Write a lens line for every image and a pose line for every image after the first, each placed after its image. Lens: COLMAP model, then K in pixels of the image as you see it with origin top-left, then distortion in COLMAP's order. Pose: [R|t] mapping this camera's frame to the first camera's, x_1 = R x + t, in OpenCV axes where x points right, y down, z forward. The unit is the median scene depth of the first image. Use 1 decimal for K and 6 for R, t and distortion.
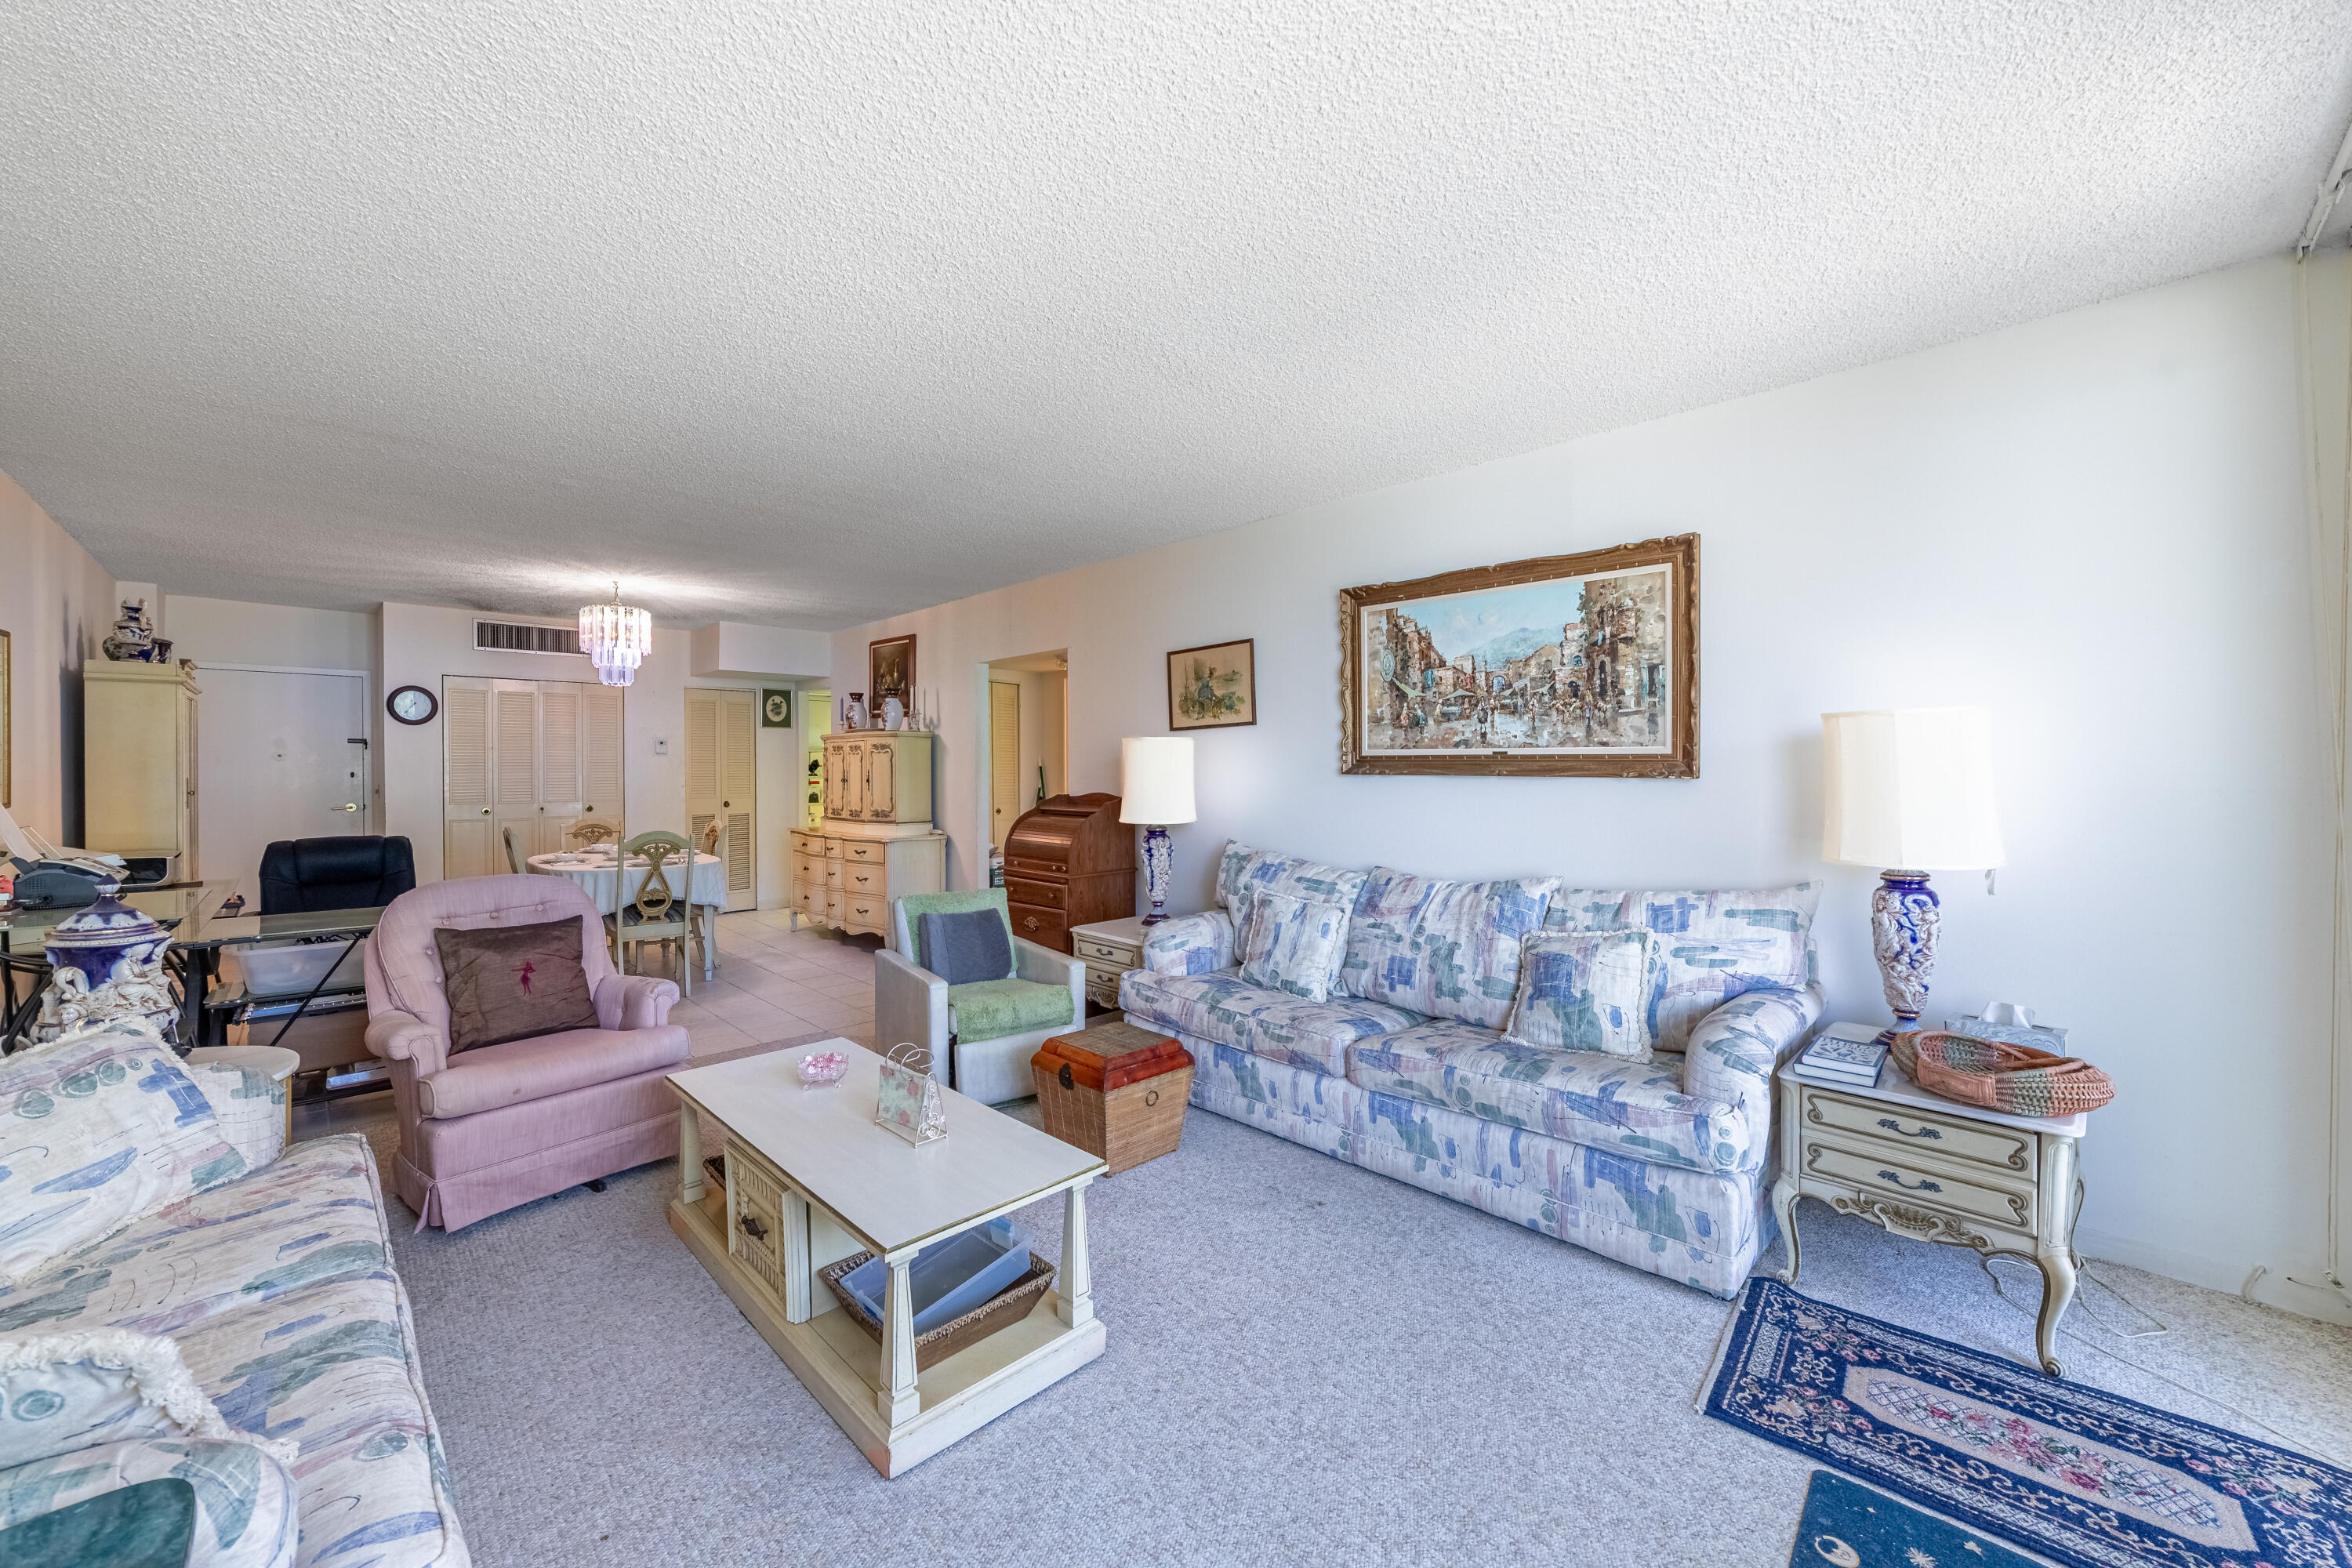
lens RADIAL K [[906.4, 0, 1180.0], [0, 906.4, 774.2], [0, 0, 1]] dist [-0.012605, 0.000217]
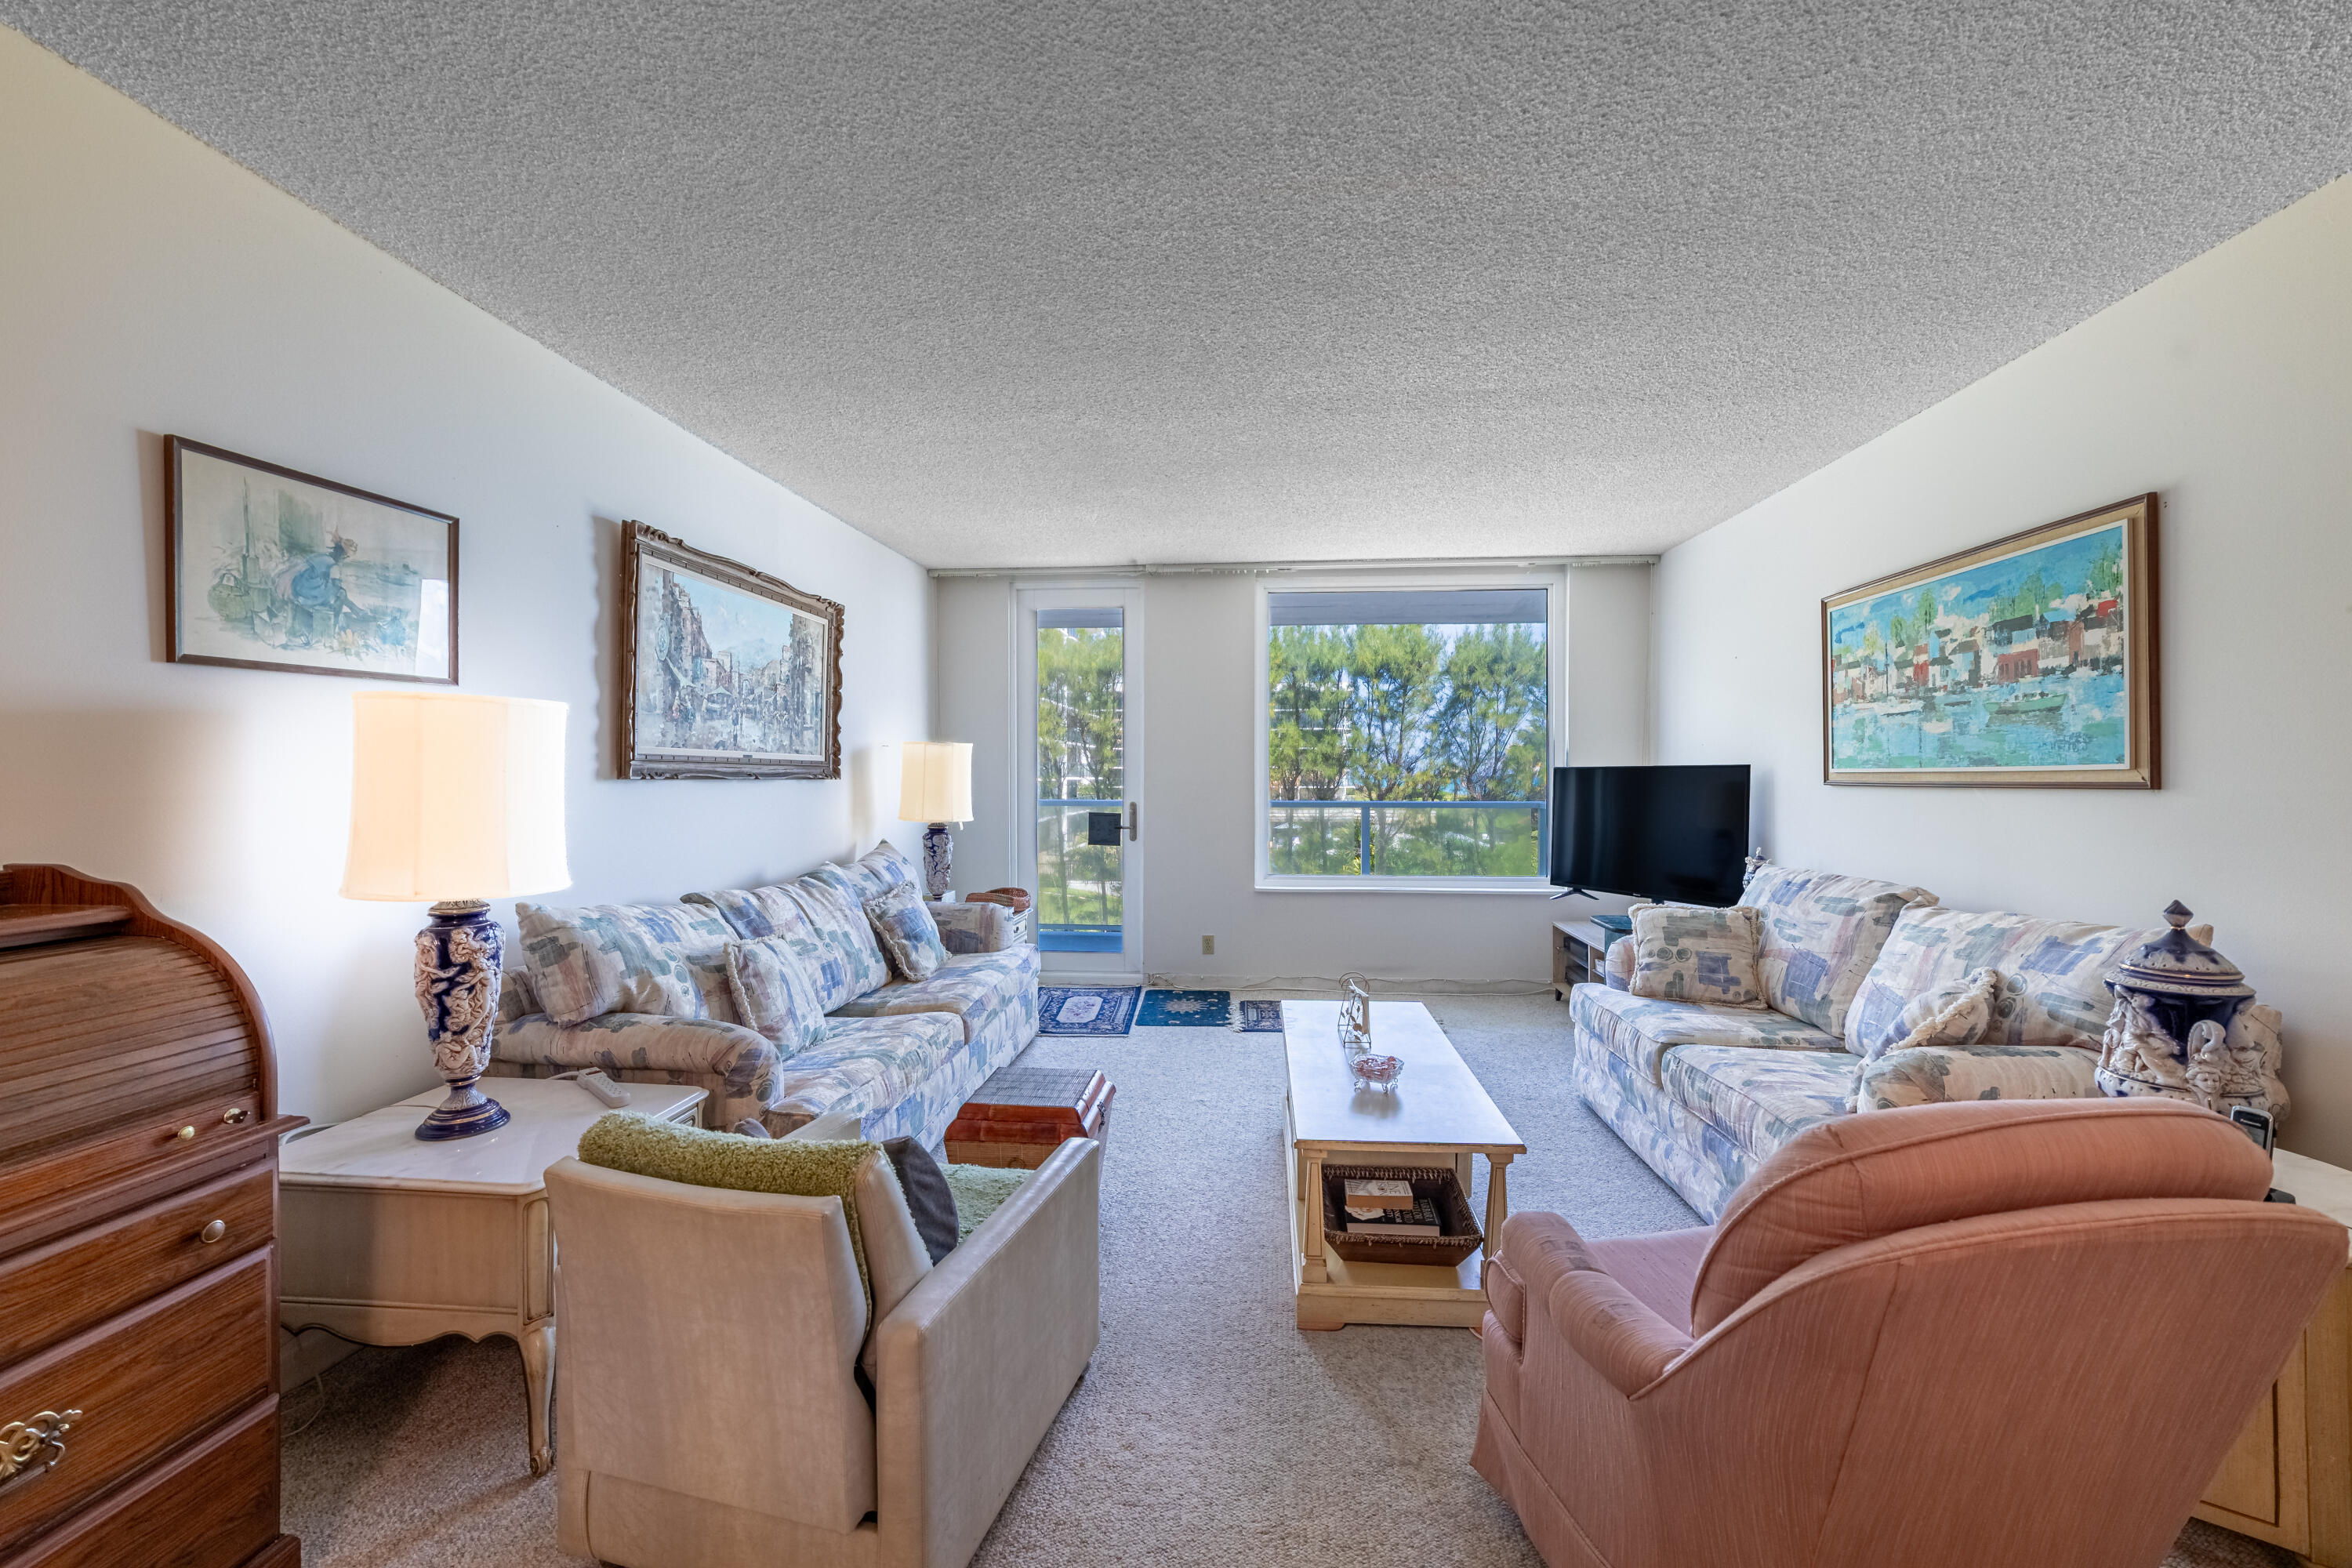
lens RADIAL K [[929.3, 0, 1172.6], [0, 929.3, 779.7], [0, 0, 1]] dist [-0.012344, 0.008856]
pose [[-0.641787, -0.003071, 0.766877, -0.691050], [0.005303, 0.999950, 0.008442, -0.003439], [-0.766865, 0.009484, -0.641739, 1.209298]]
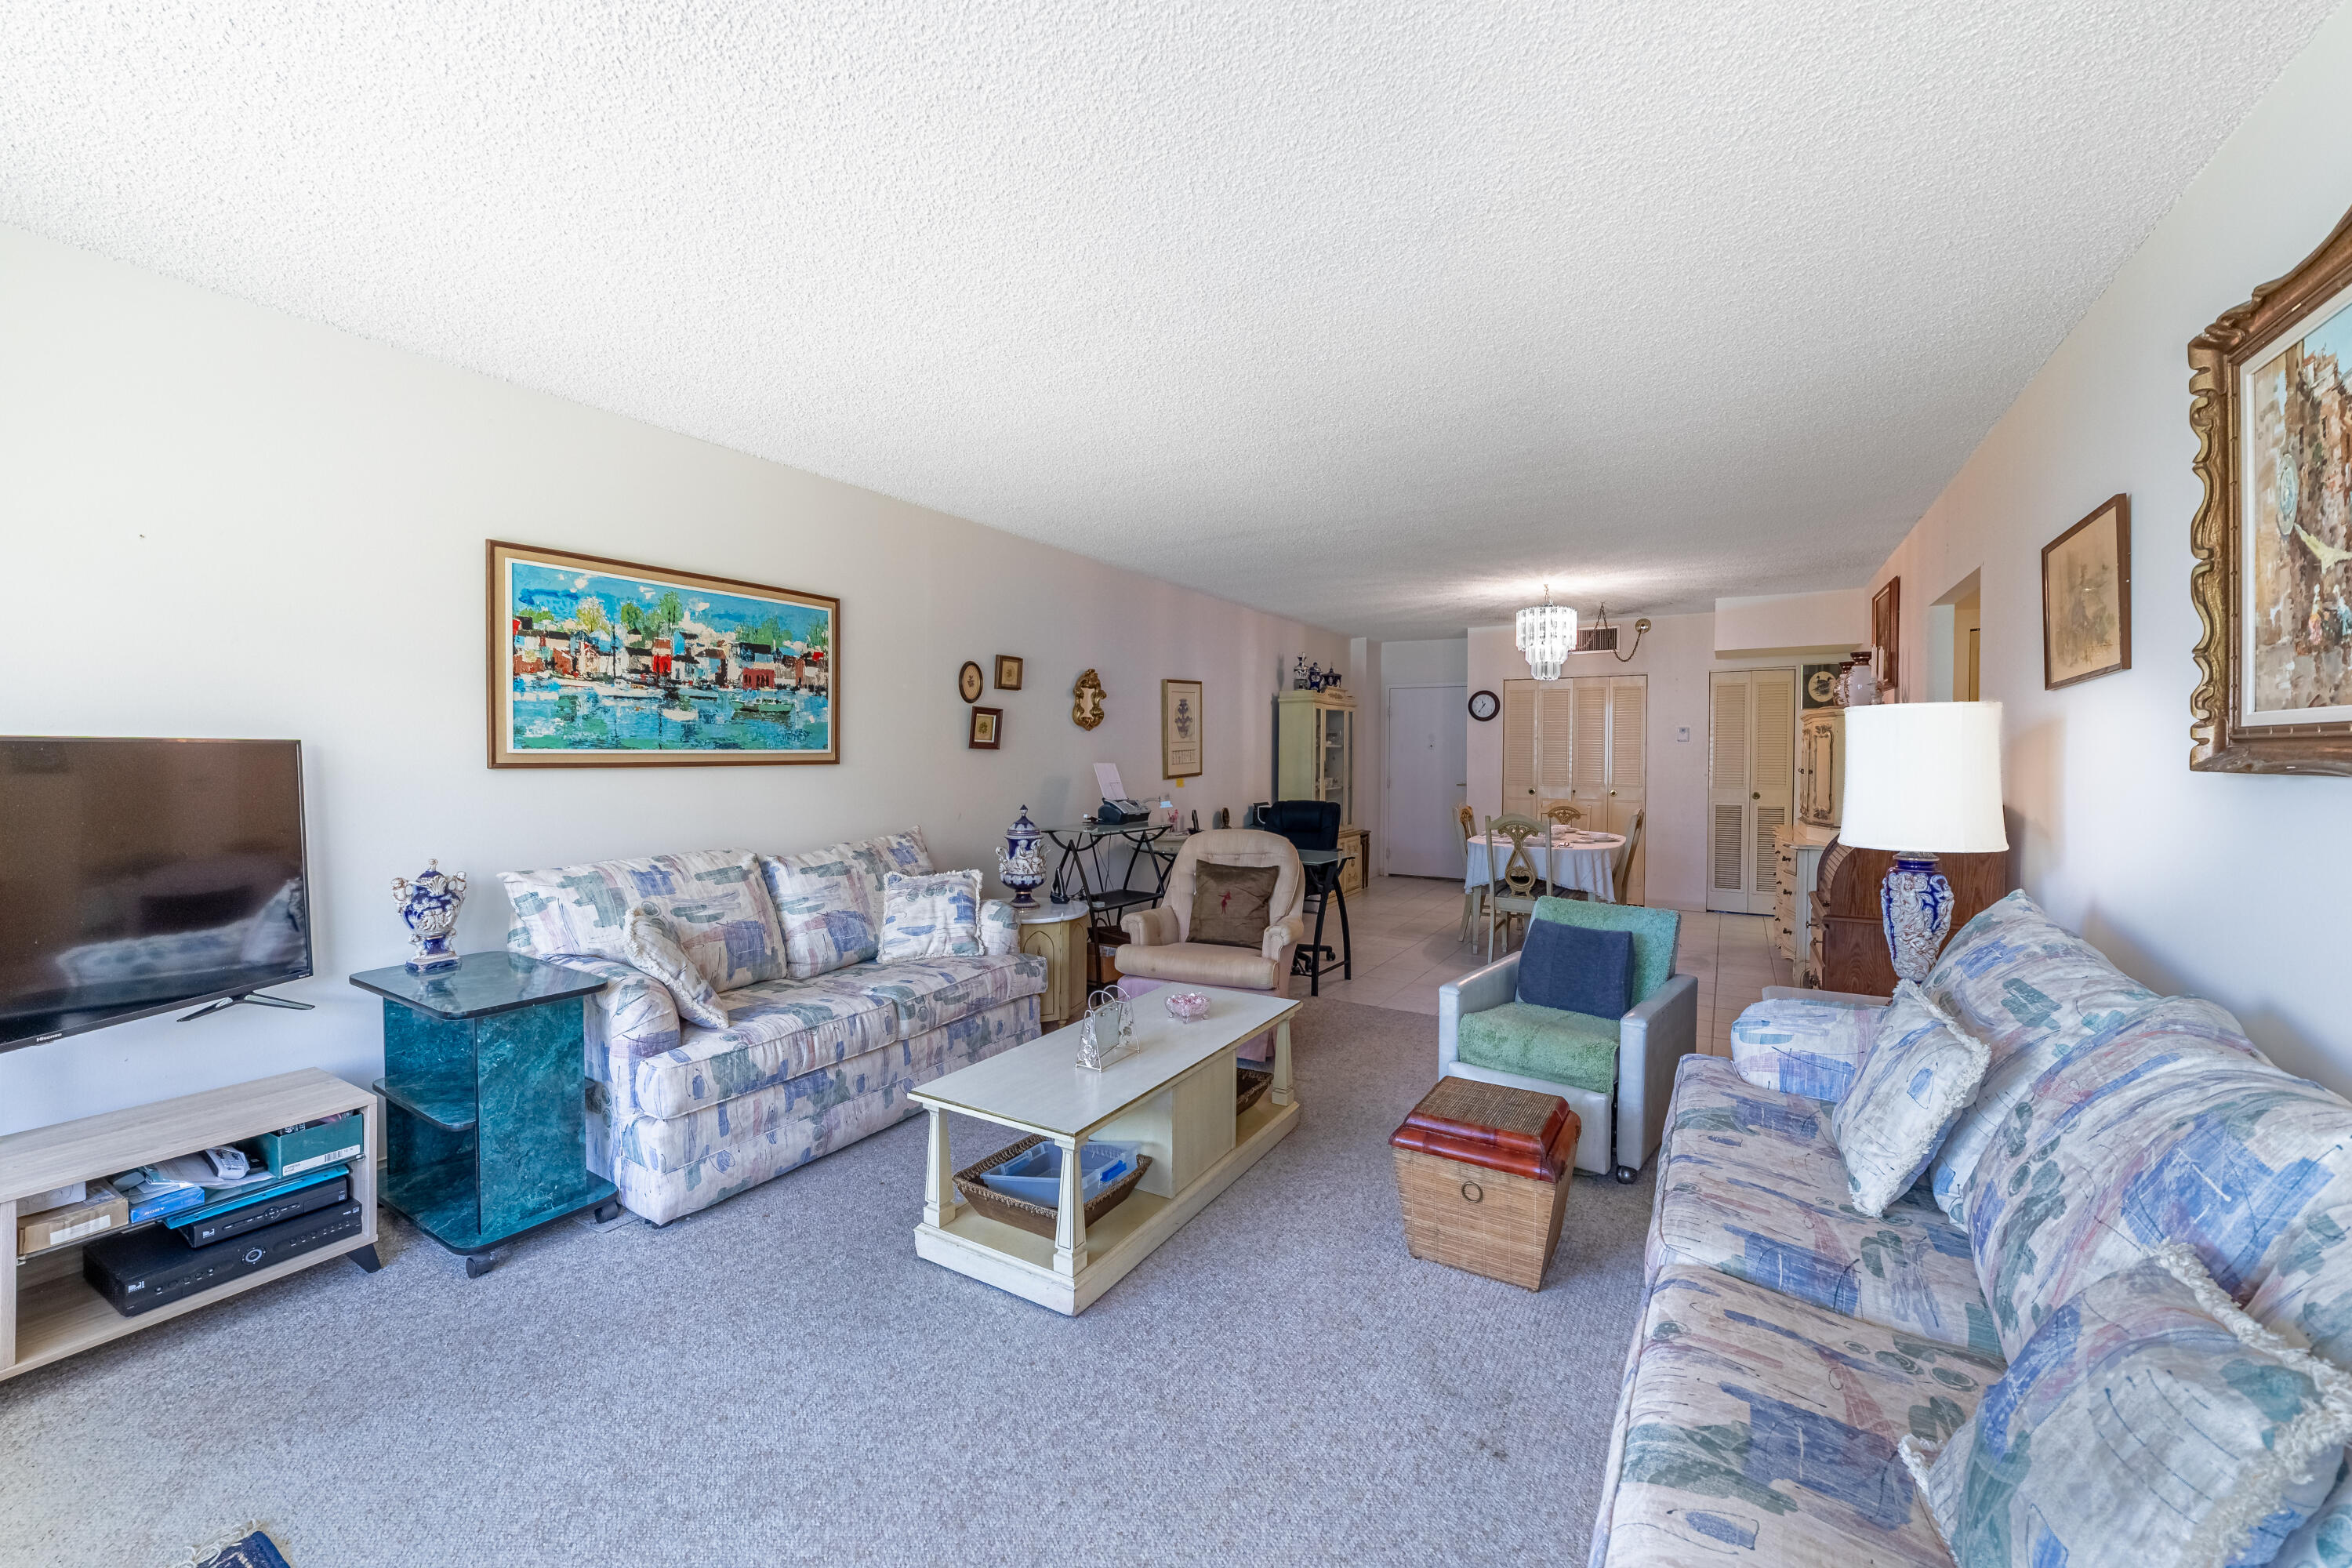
lens RADIAL K [[906.4, 0, 1180.0], [0, 906.4, 774.2], [0, 0, 1]] dist [-0.012605, 0.000217]
pose [[0.245806, 0.022656, -0.969054, 0.498579], [-0.010167, 0.999732, 0.020794, -0.002884], [0.969266, 0.004741, 0.245971, 0.455764]]
